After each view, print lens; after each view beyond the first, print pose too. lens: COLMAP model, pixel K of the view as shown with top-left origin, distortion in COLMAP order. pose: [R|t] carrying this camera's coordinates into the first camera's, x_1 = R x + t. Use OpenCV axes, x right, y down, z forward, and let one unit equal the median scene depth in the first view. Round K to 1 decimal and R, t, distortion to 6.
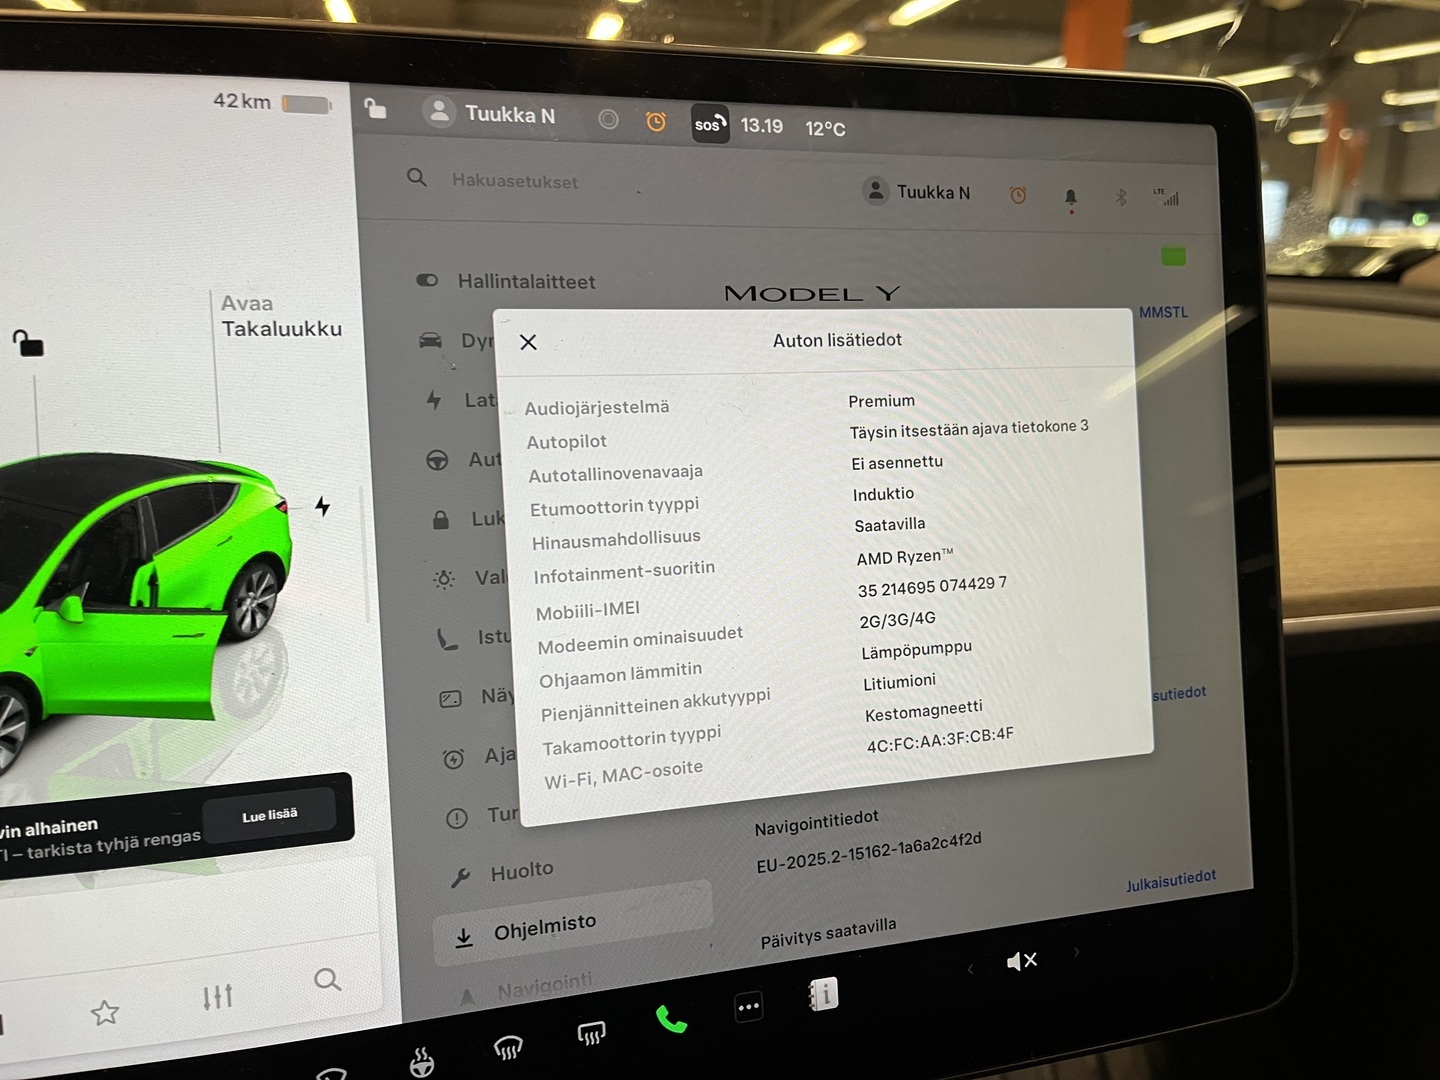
lens RADIAL K [[1147.5, 0, 752.5], [0, 1147.5, 536.3], [0, 0, 1]] dist [0.066959, -0.120349]
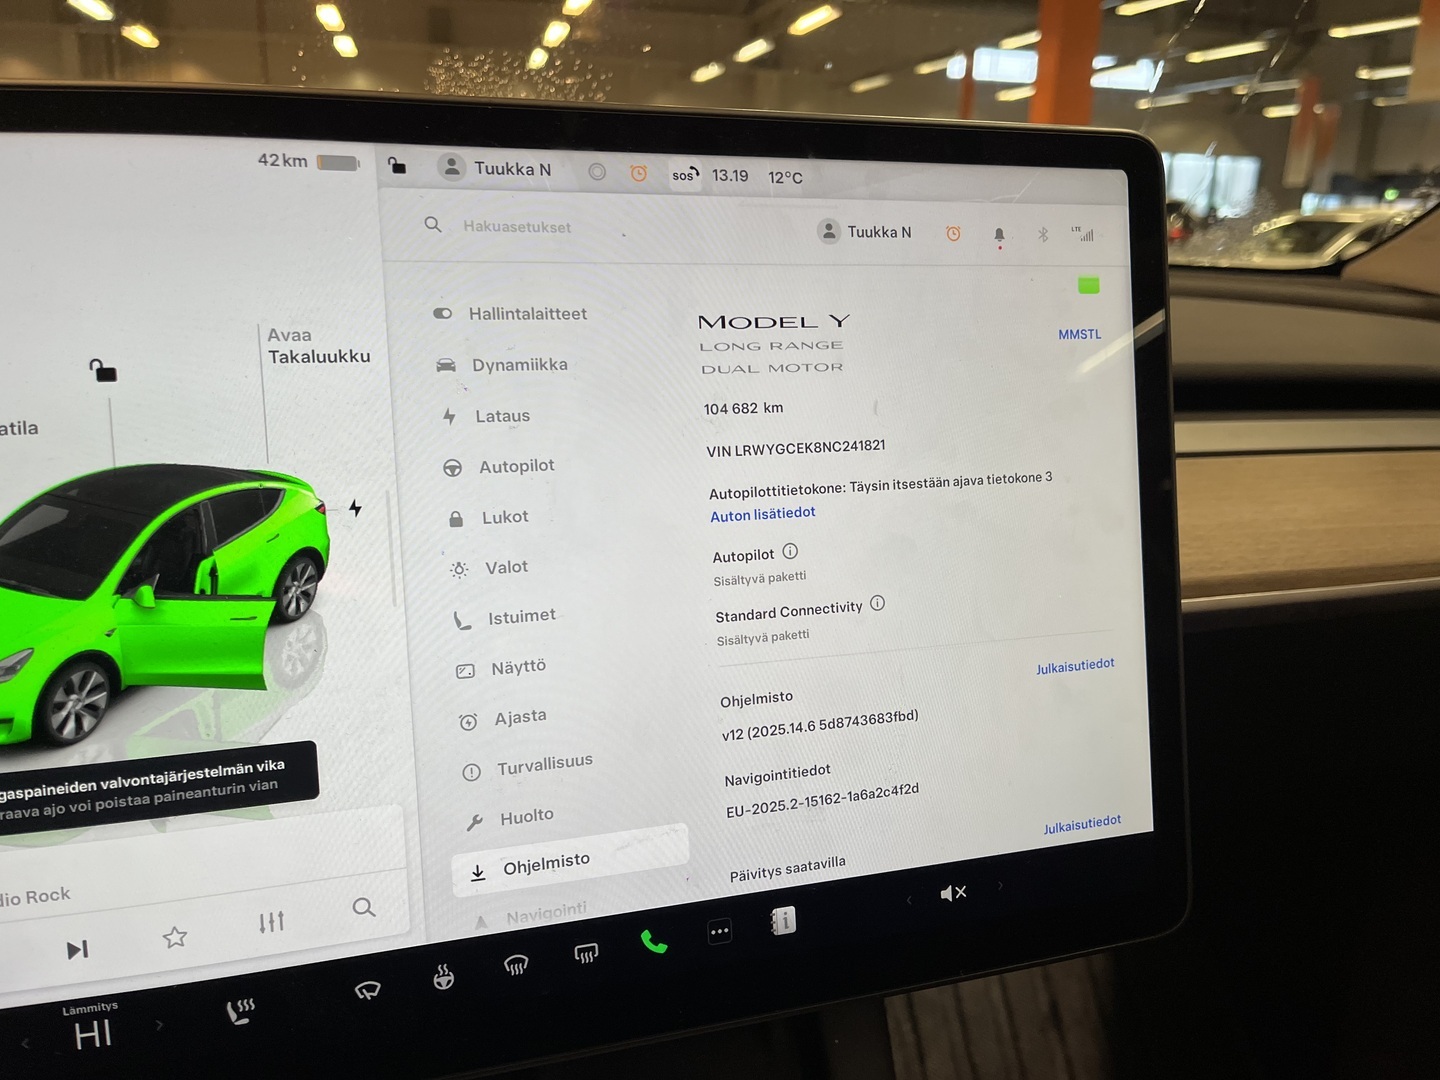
lens RADIAL K [[1147.5, 0, 752.5], [0, 1147.5, 536.3], [0, 0, 1]] dist [0.066959, -0.120349]
pose [[0.999805, -0.001224, 0.019734, 0.007876], [0.000757, 0.999720, 0.023659, -0.023968], [-0.019757, -0.023640, 0.999525, -0.175767]]
